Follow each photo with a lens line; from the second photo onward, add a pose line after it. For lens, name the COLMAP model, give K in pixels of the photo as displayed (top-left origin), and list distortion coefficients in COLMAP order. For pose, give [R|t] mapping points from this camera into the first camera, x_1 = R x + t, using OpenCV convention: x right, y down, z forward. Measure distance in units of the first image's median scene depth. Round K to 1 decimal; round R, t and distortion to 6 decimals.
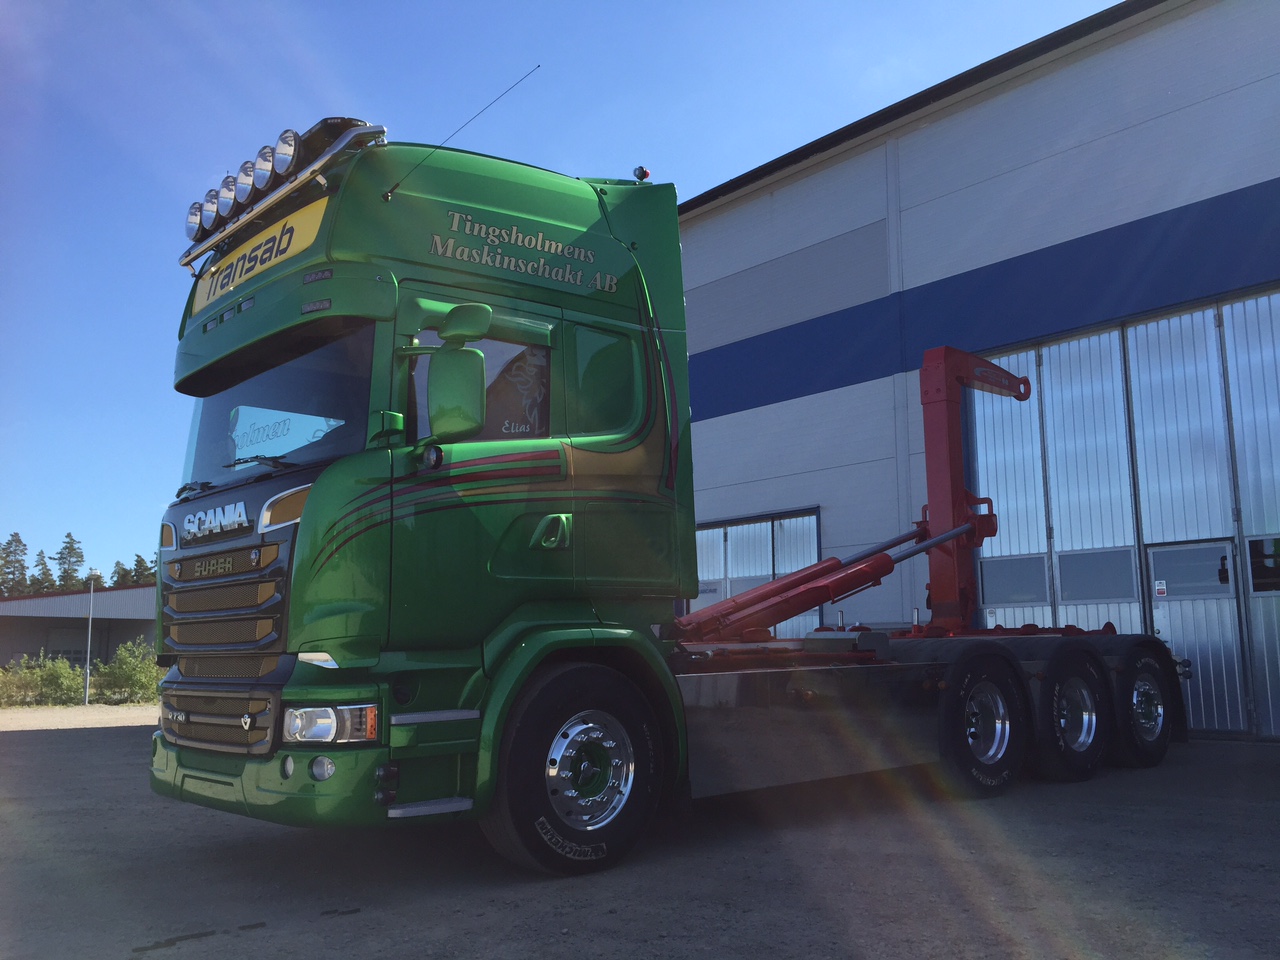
lens RADIAL K [[1091.4, 0, 622.4], [0, 1091.4, 496.6], [0, 0, 1]] dist [0.089115, -0.135086]
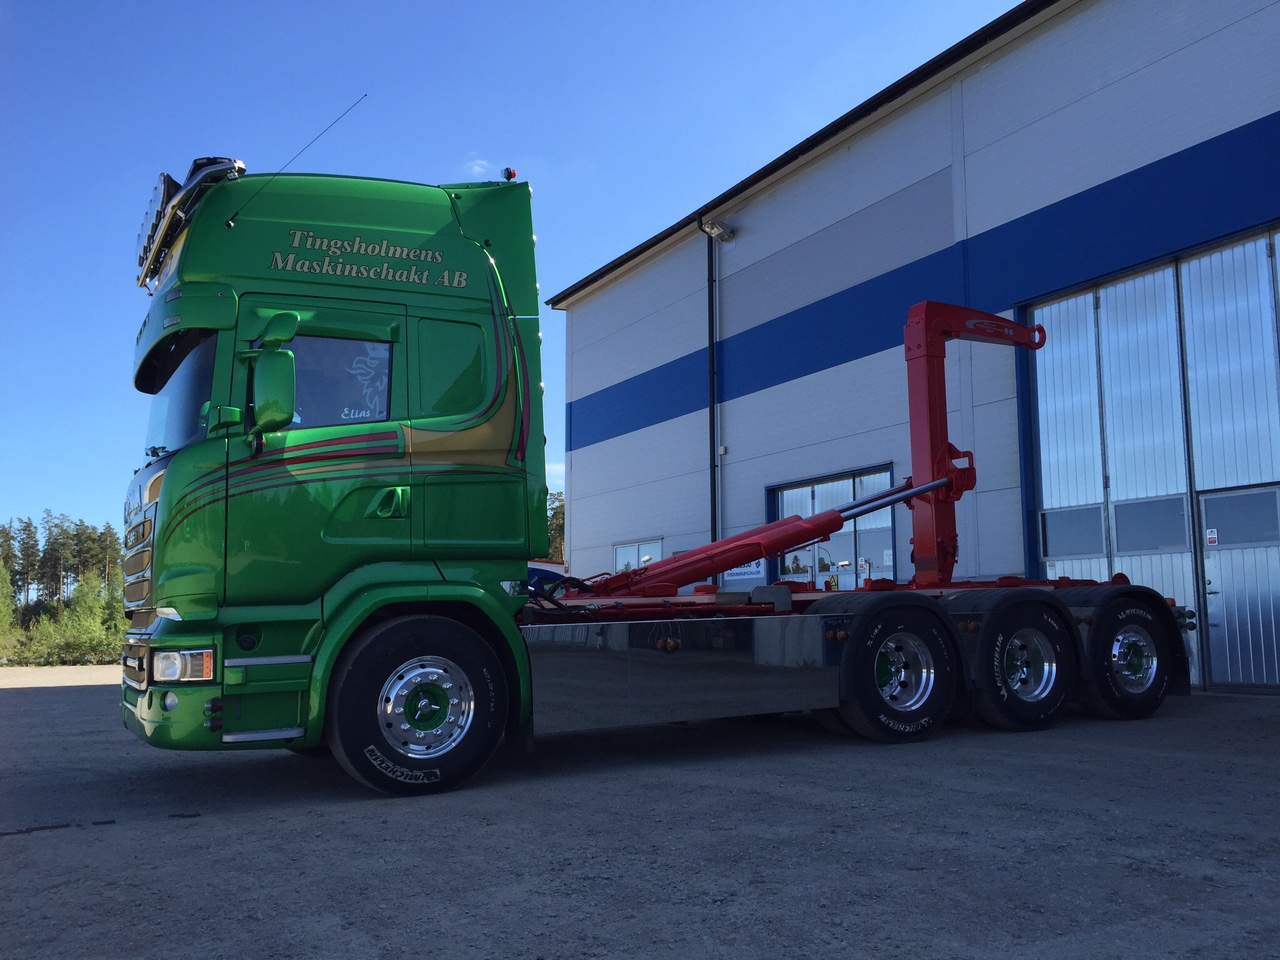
lens RADIAL K [[1085.6, 0, 627.3], [0, 1085.6, 492.2], [0, 0, 1]] dist [0.084151, -0.124849]
pose [[0.977792, -0.029325, -0.207518, 0.398517], [0.035999, 0.998946, 0.028460, -0.002285], [0.206465, -0.035298, 0.977817, -0.069570]]
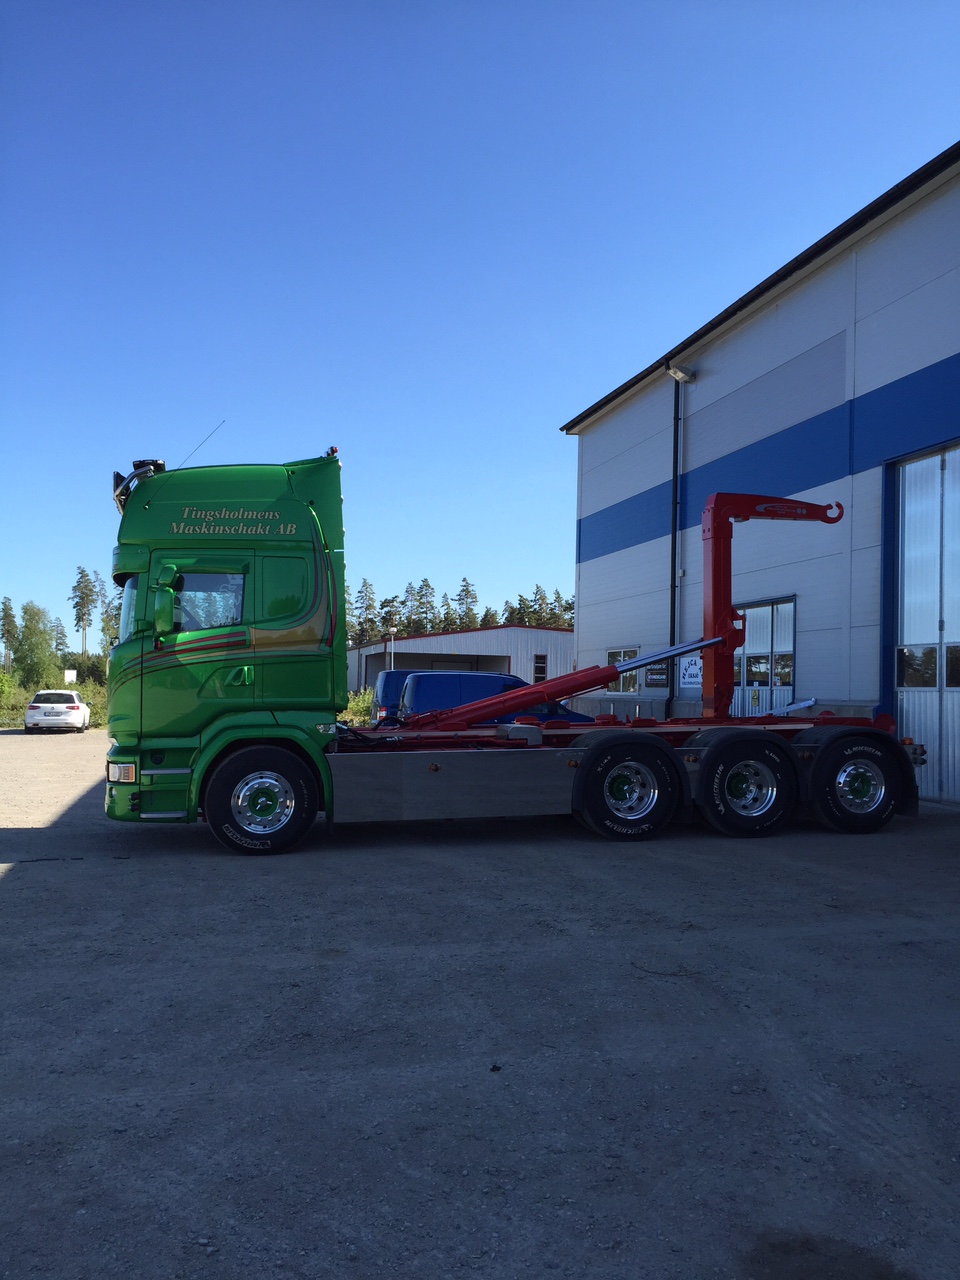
lens RADIAL K [[1087.7, 0, 467.4], [0, 1087.7, 640.7], [0, 0, 1]] dist [0.078914, -0.101979]
pose [[0.886874, -0.000179, -0.462011, 1.075970], [0.047511, 0.994734, 0.090818, -0.168448], [0.459561, -0.102495, 0.882212, -0.430620]]
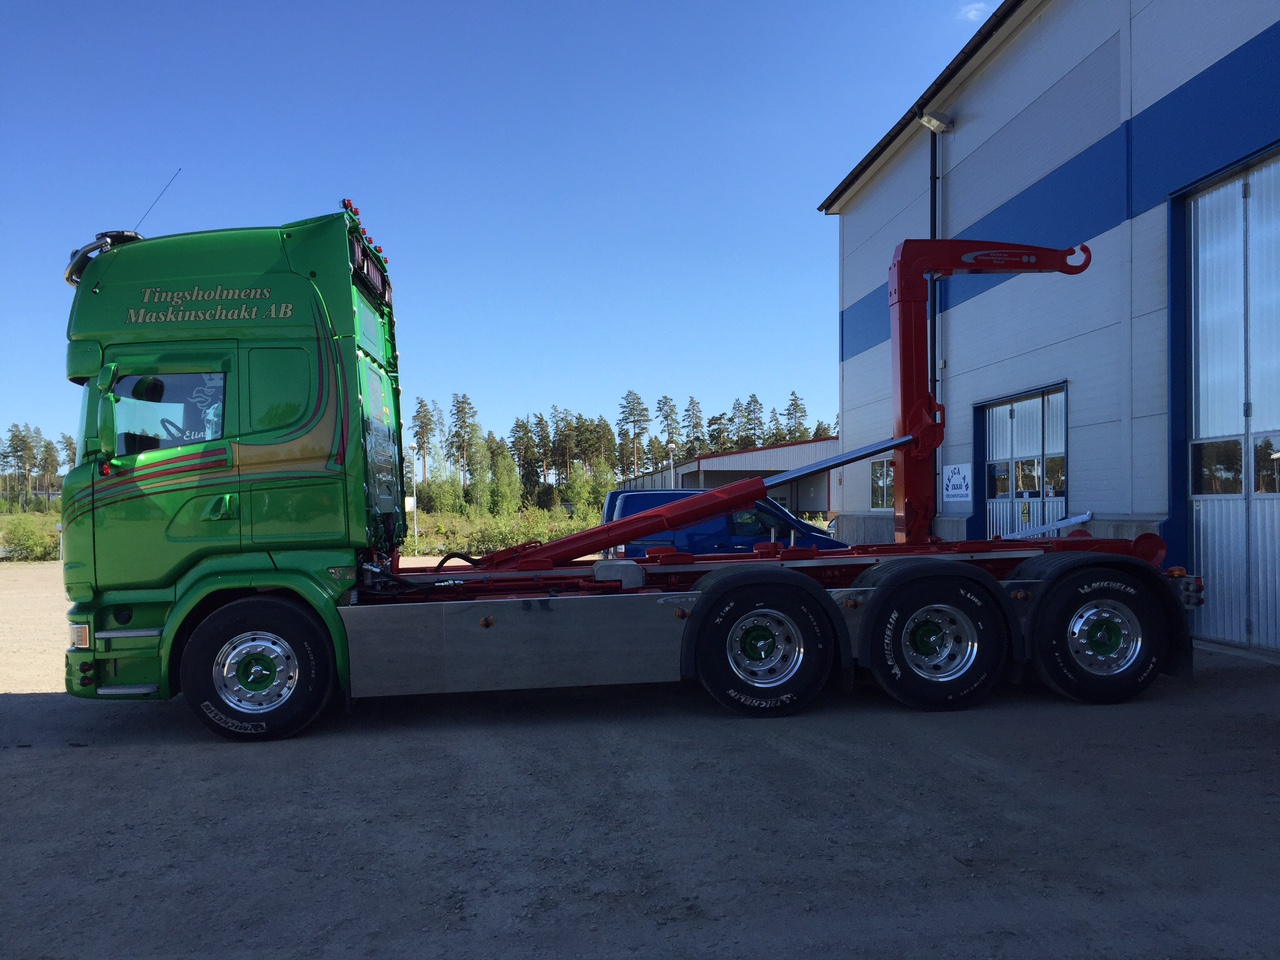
lens RADIAL K [[1087.7, 0, 636.9], [0, 1087.7, 490.1], [0, 0, 1]] dist [0.078914, -0.101979]
pose [[0.804727, -0.011248, -0.593538, 1.147656], [0.093559, 0.989729, 0.108093, -0.087885], [0.586226, -0.142516, 0.797514, 0.175876]]
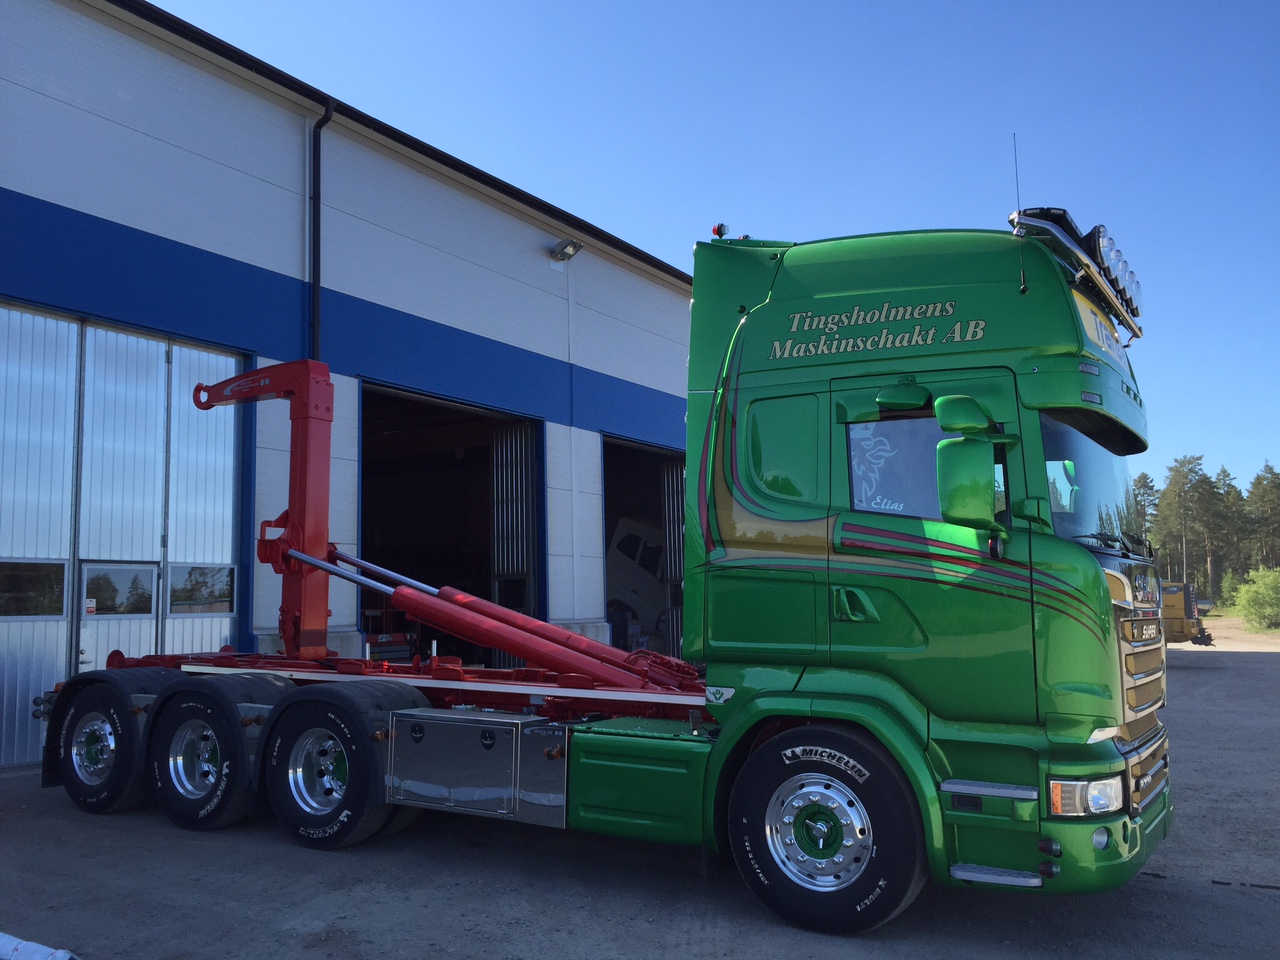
lens RADIAL K [[1100.4, 0, 647.7], [0, 1100.4, 469.6], [0, 0, 1]] dist [0.083136, -0.105865]
pose [[-0.289073, 0.130624, 0.948353, -1.232852], [-0.125323, 0.976958, -0.172765, 0.152942], [-0.949068, -0.168793, -0.266042, 1.706991]]
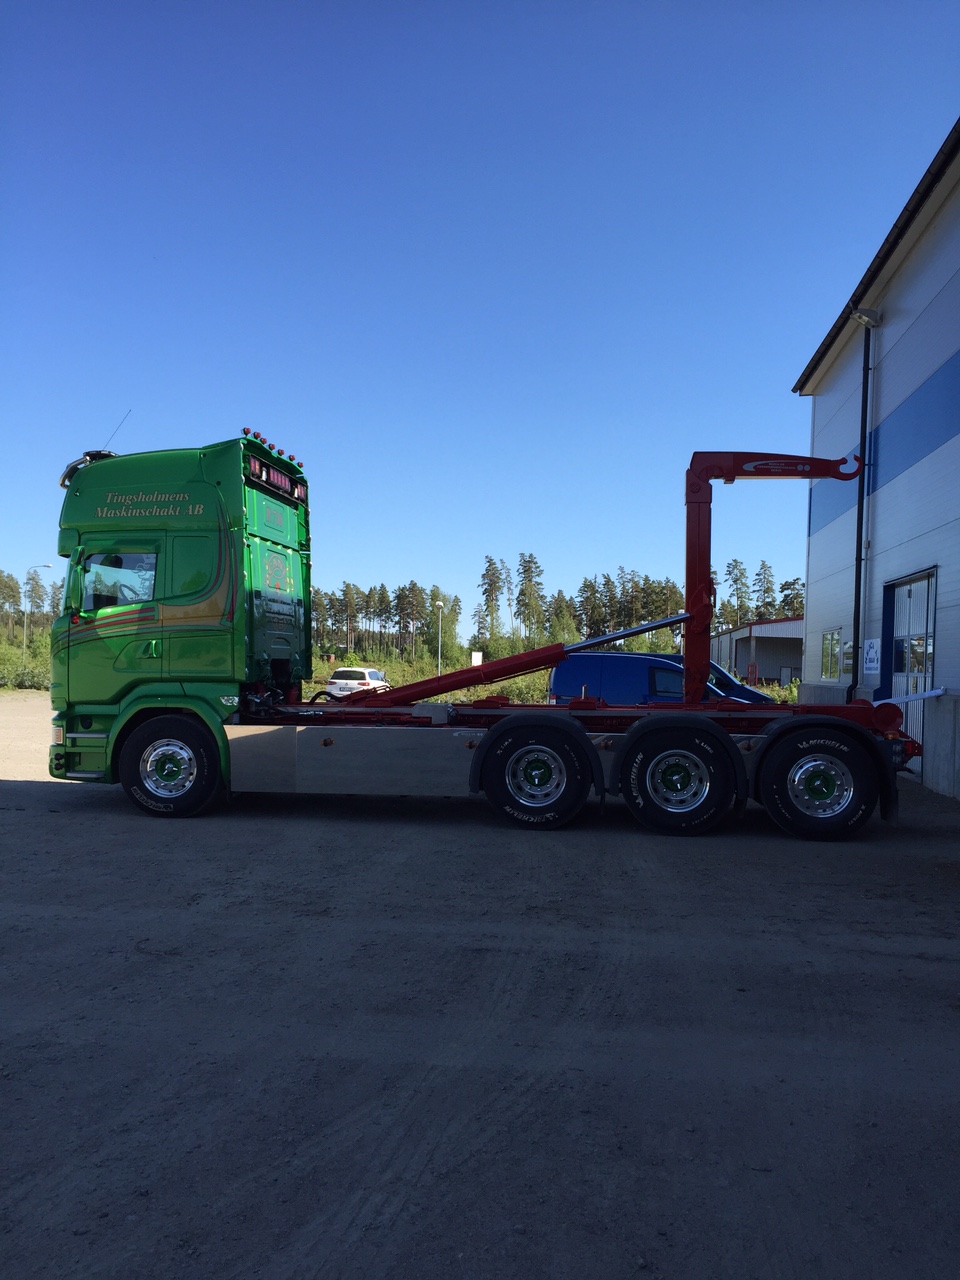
lens RADIAL K [[1087.7, 0, 467.4], [0, 1087.7, 640.7], [0, 0, 1]] dist [0.078914, -0.101979]
pose [[0.654585, 0.011856, -0.755895, 1.723588], [0.075787, 0.993811, 0.081218, -0.095170], [0.752180, -0.110451, 0.649635, 0.135745]]
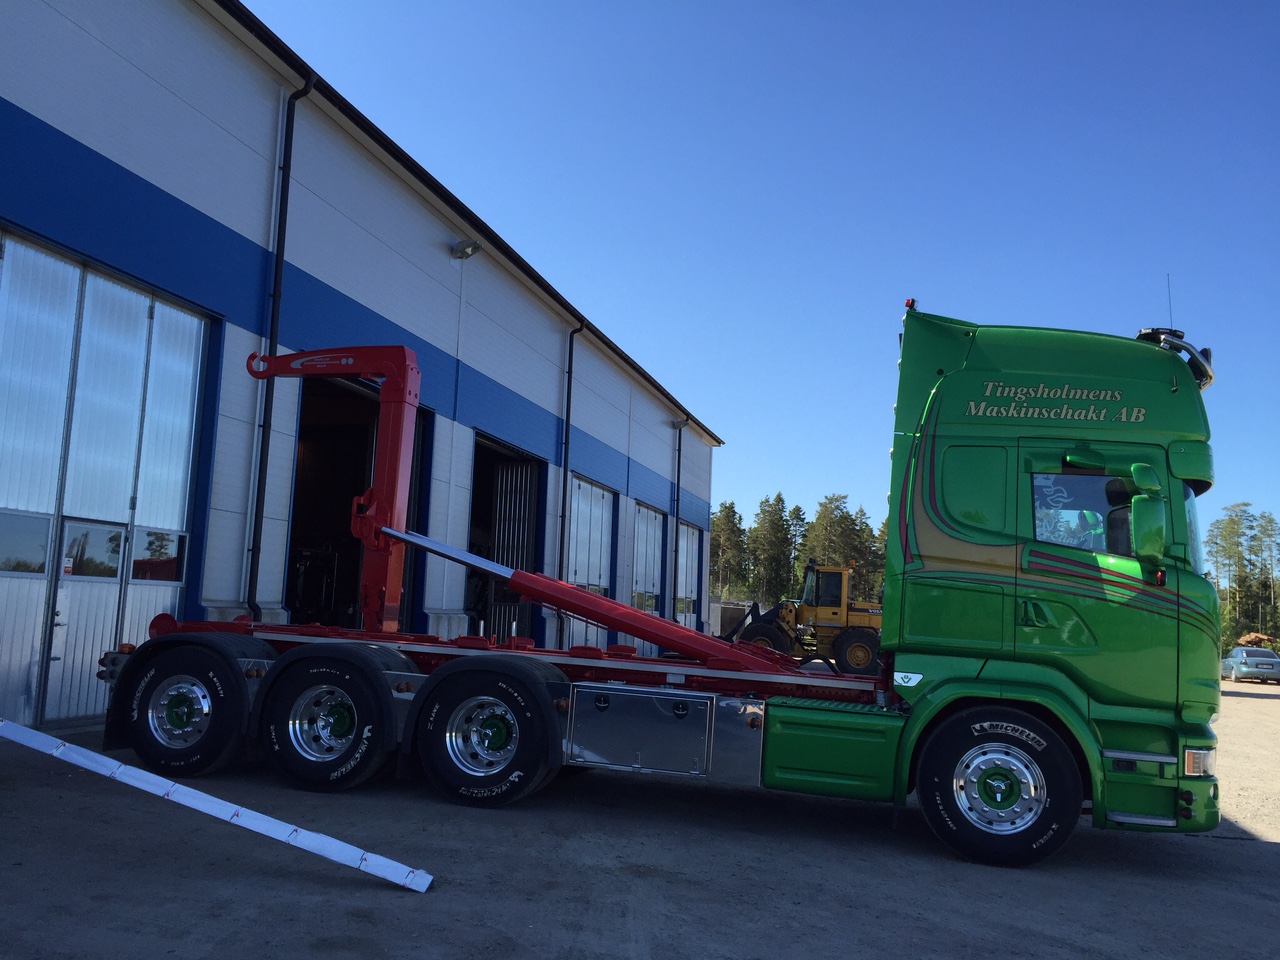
lens RADIAL K [[1105.9, 0, 653.3], [0, 1105.9, 465.1], [0, 0, 1]] dist [0.078019, -0.108041]
pose [[-0.569442, 0.094567, 0.816574, -1.151497], [-0.162297, 0.960874, -0.224456, 0.274745], [-0.805851, -0.260342, -0.531814, 2.345292]]
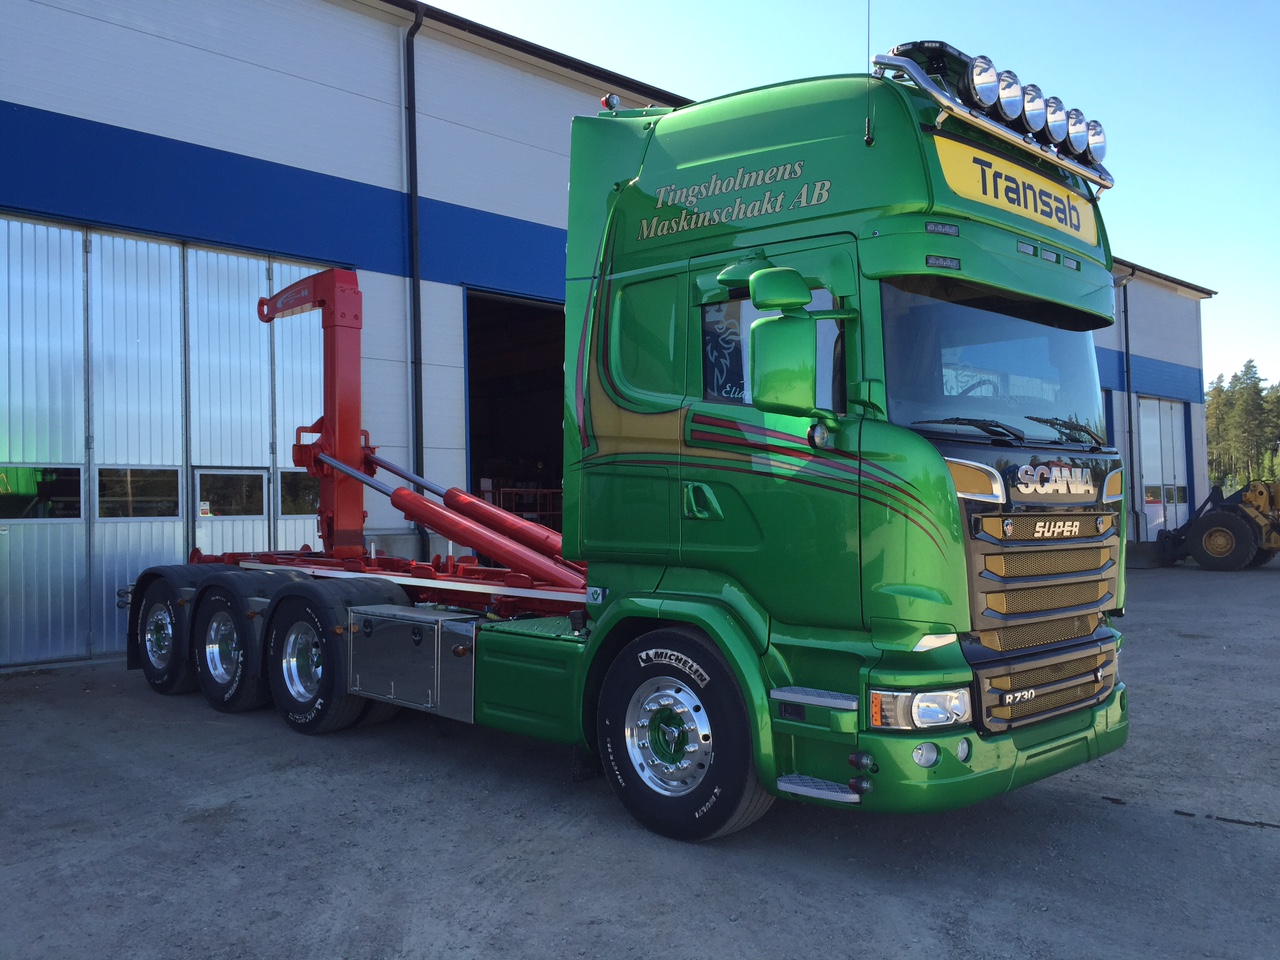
lens RADIAL K [[1109.1, 0, 652.1], [0, 1109.1, 473.6], [0, 0, 1]] dist [0.075874, -0.099057]
pose [[-0.062046, 0.047215, 0.996956, -1.255444], [-0.130454, 0.989928, -0.055001, 0.110106], [-0.989511, -0.133470, -0.055262, 1.340395]]
